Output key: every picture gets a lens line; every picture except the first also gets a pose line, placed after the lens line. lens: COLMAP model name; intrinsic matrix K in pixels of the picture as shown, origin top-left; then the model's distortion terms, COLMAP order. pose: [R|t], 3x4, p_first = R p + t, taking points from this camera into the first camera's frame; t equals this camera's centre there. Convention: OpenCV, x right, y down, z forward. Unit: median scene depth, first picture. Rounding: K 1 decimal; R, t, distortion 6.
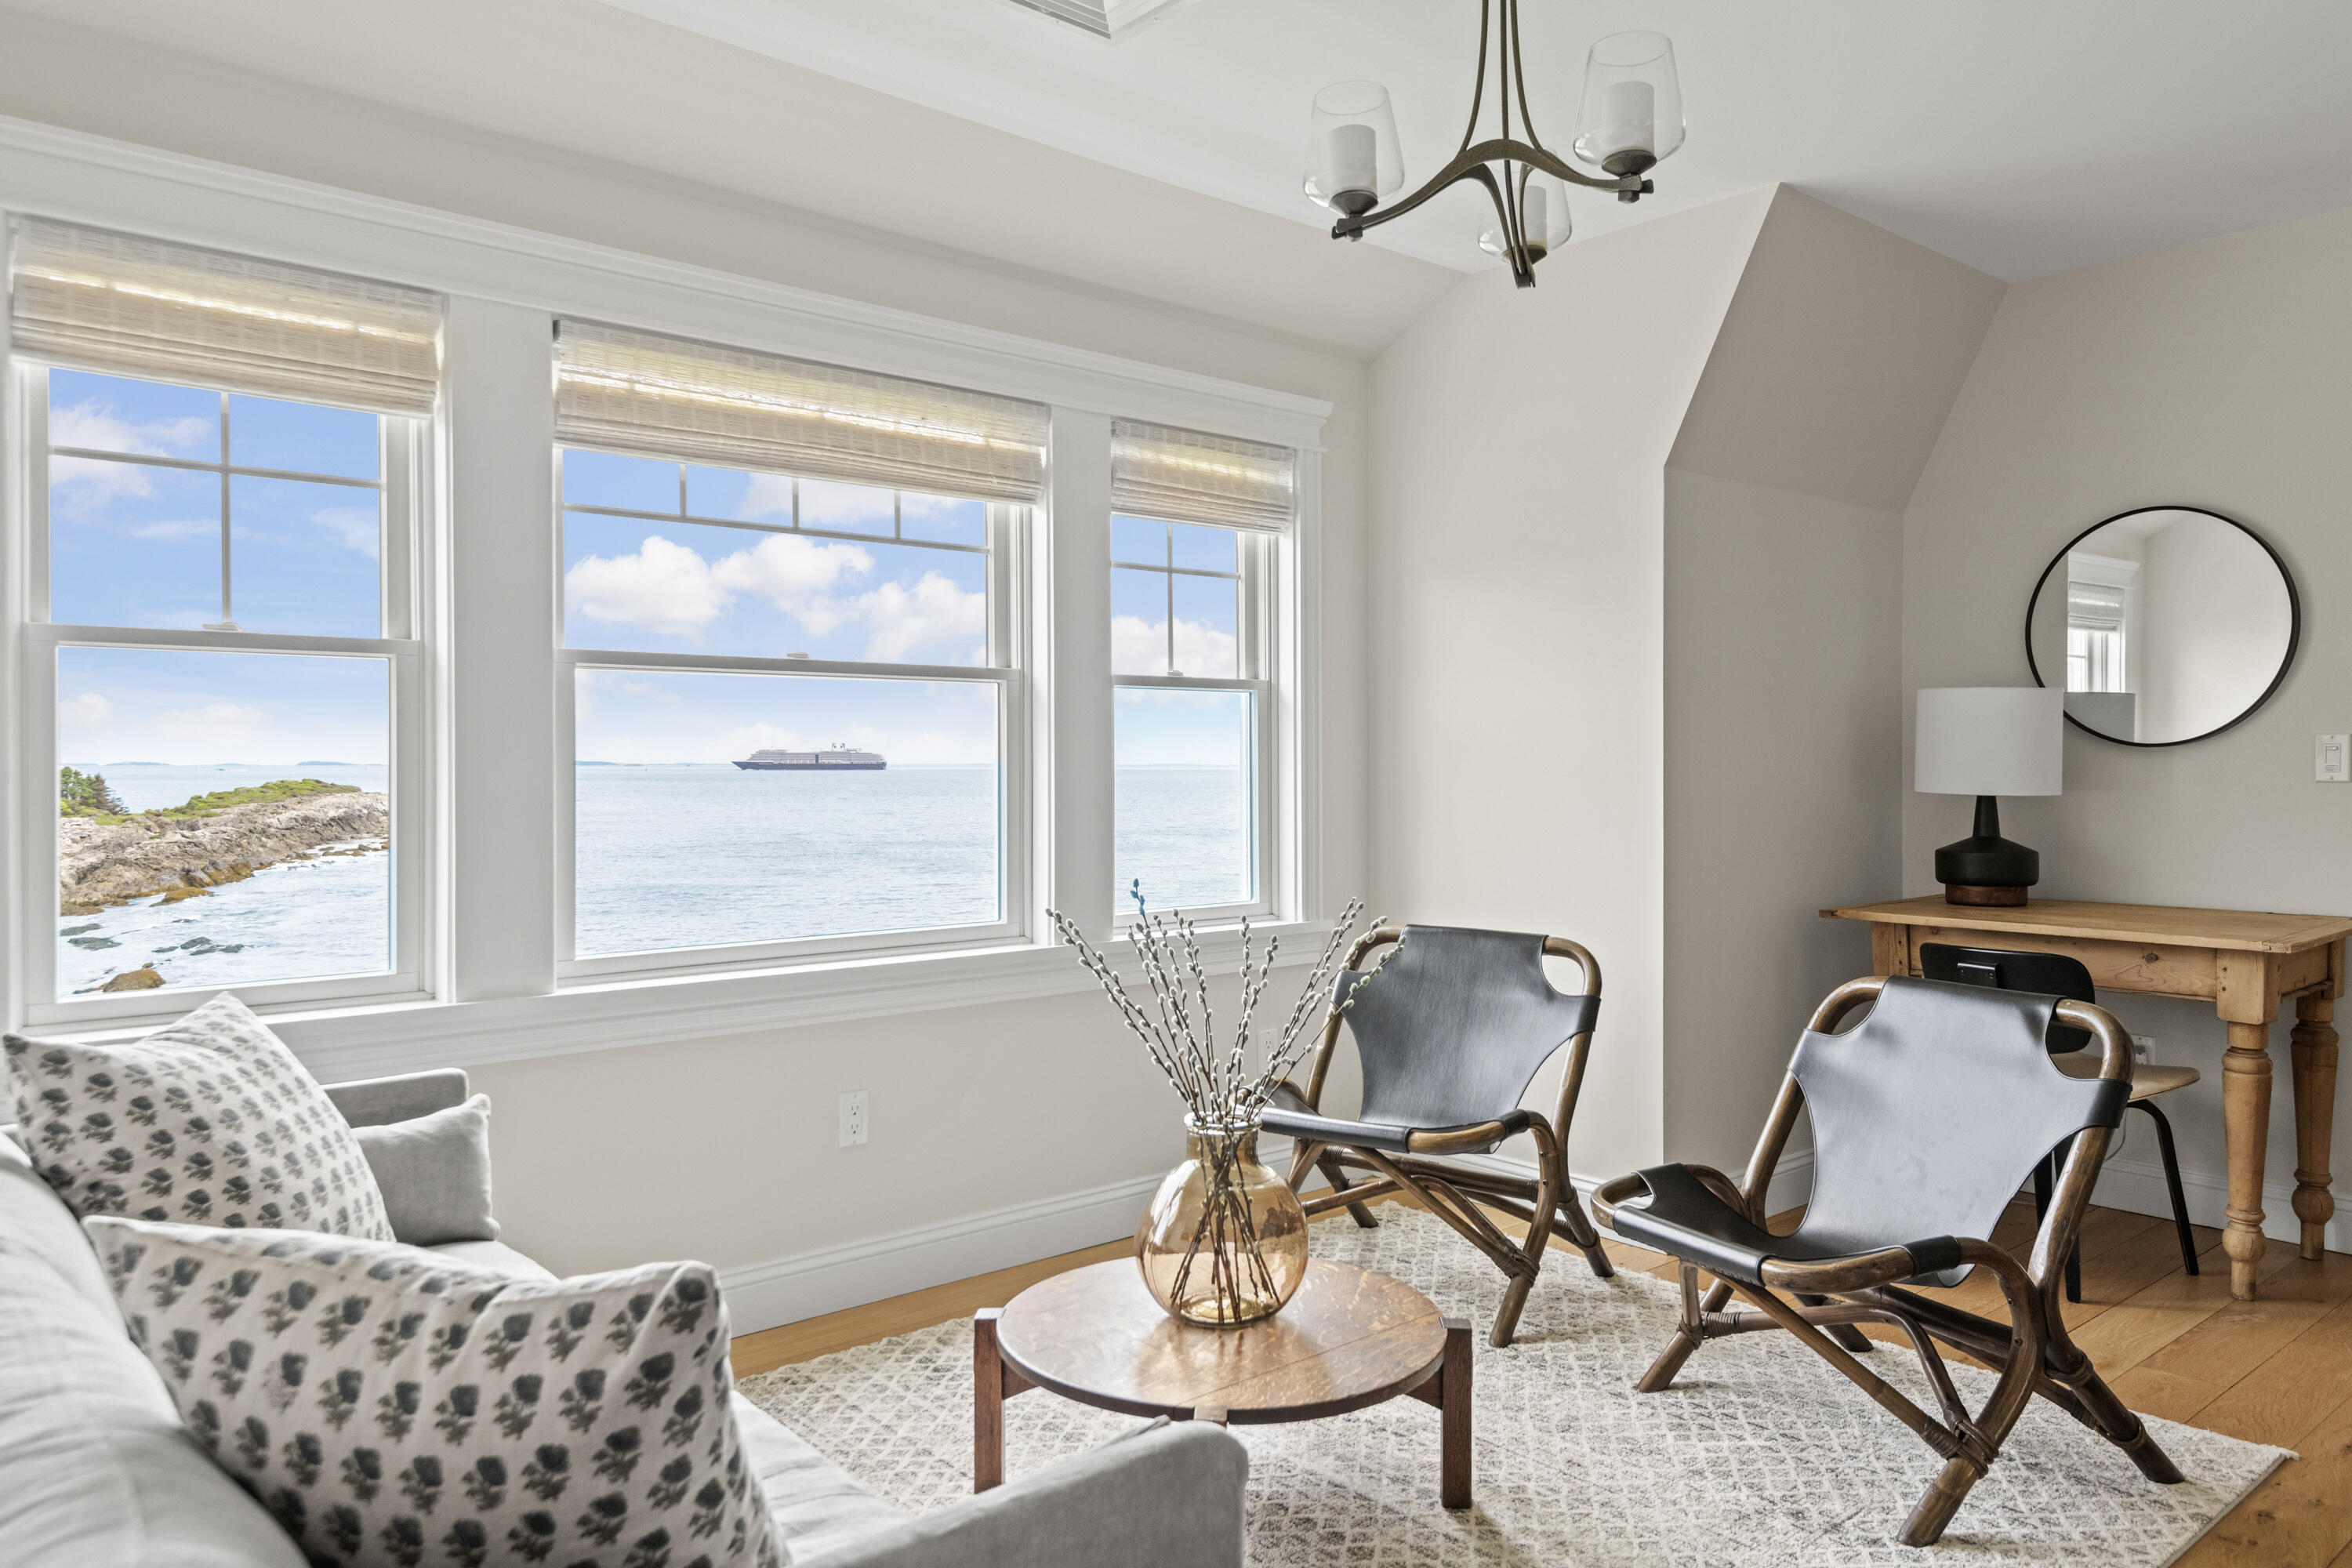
lens RADIAL K [[1581.8, 0, 1182.9], [0, 1581.8, 775.1], [0, 0, 1]] dist [-0.013557, -0.004854]
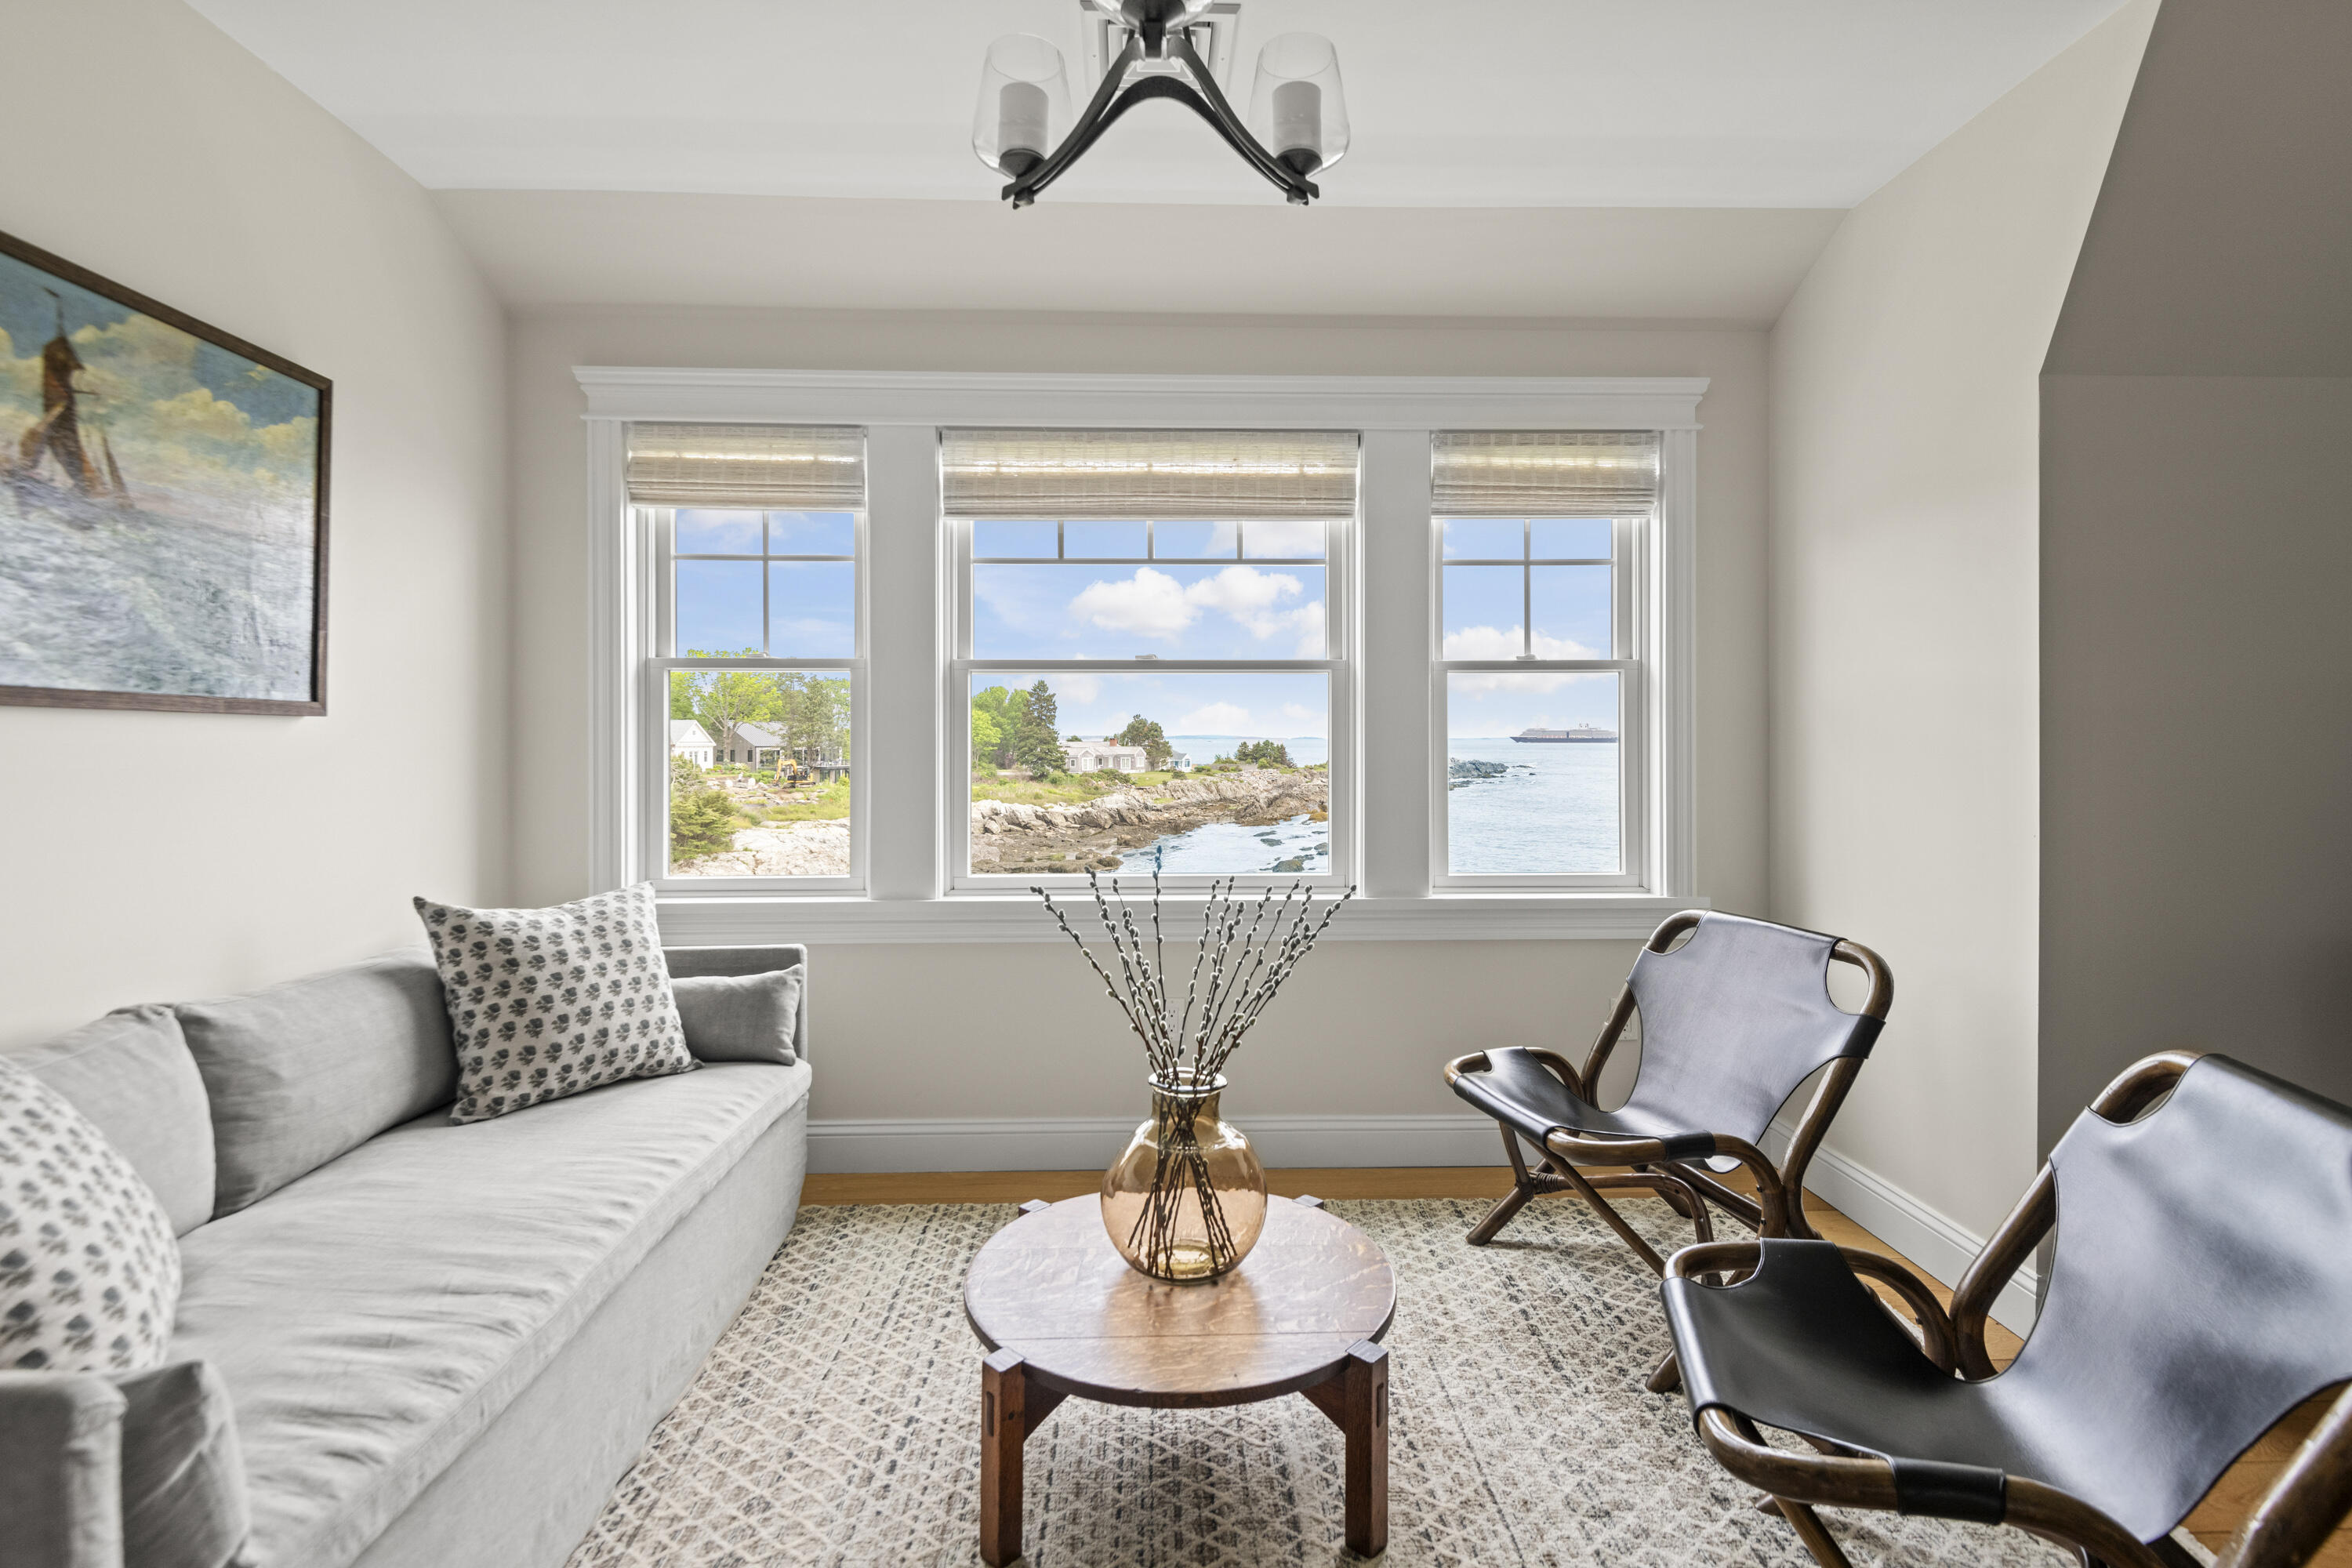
lens RADIAL K [[1124.7, 0, 1196.6], [0, 1124.7, 734.1], [0, 0, 1]] dist [0.002115, -0.000307]
pose [[0.770769, -0.000470, -0.637114, 0.407078], [-0.004839, 0.999967, -0.006592, -0.006365], [0.637096, 0.008163, 0.770741, 0.337479]]
